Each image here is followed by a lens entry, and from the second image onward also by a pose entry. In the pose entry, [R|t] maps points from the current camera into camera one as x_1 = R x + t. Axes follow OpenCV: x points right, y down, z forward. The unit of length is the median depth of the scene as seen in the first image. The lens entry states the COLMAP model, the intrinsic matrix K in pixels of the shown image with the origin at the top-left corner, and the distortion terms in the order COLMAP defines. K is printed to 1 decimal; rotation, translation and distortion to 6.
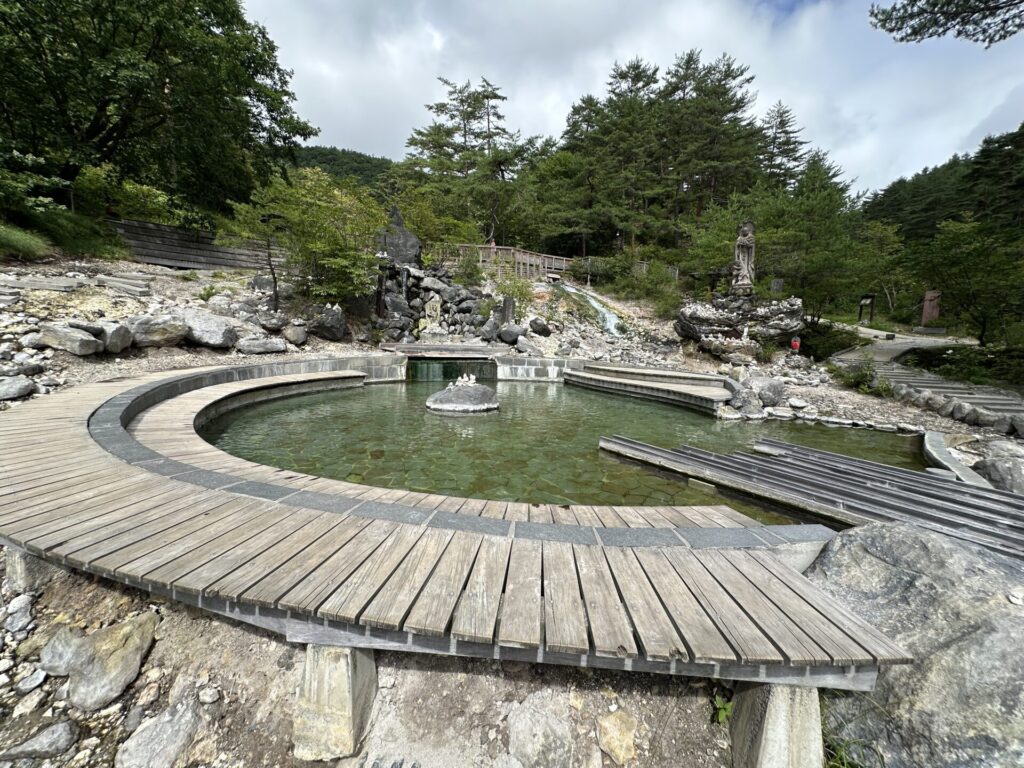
lens RADIAL K [[403.9, 0, 512.0], [0, 403.9, 384.0], [0, 0, 1]] dist [-0.021885, 0.000003]
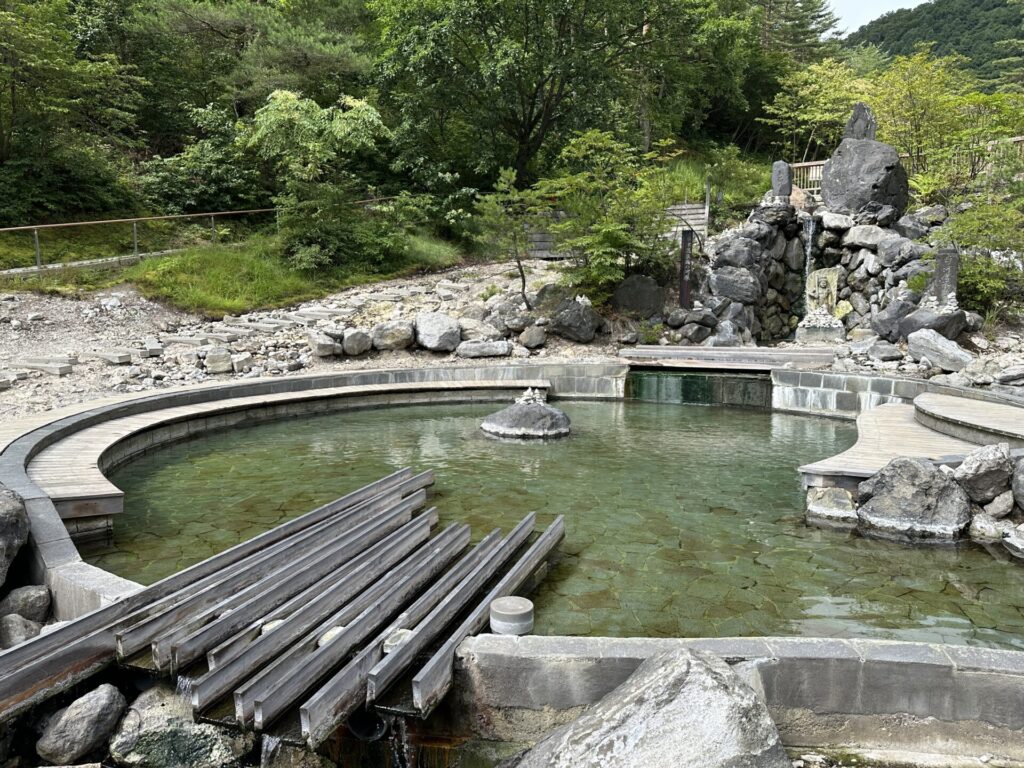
lens RADIAL K [[698.3, 0, 512.0], [0, 698.3, 384.0], [0, 0, 1]] dist [-0.000701, -0.023293]
pose [[0.519439, 0.042161, -0.853467, 0.599394], [-0.080128, 0.996784, 0.000473, -0.017893], [0.850742, 0.068141, 0.521147, 0.185191]]
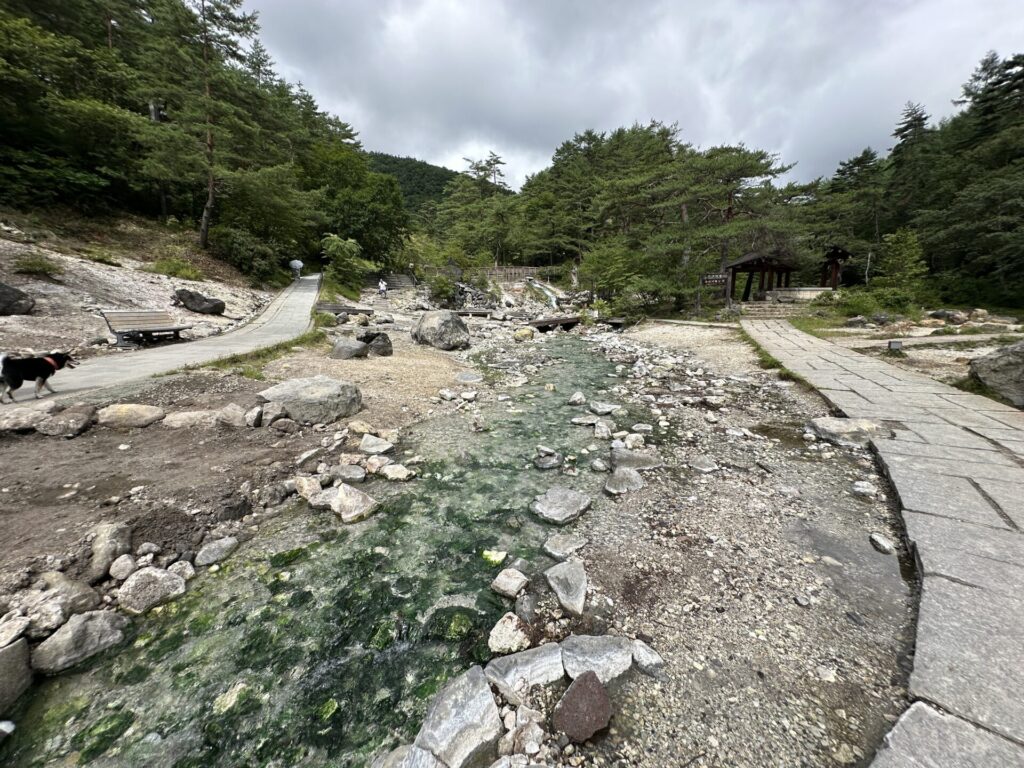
lens RADIAL K [[403.9, 0, 512.0], [0, 403.9, 384.0], [0, 0, 1]] dist [-0.021885, 0.000003]
pose [[0.997298, -0.027830, -0.067981, 0.423963], [0.030193, 0.998966, 0.033978, 0.485651], [0.066965, -0.035939, 0.997108, -2.749032]]
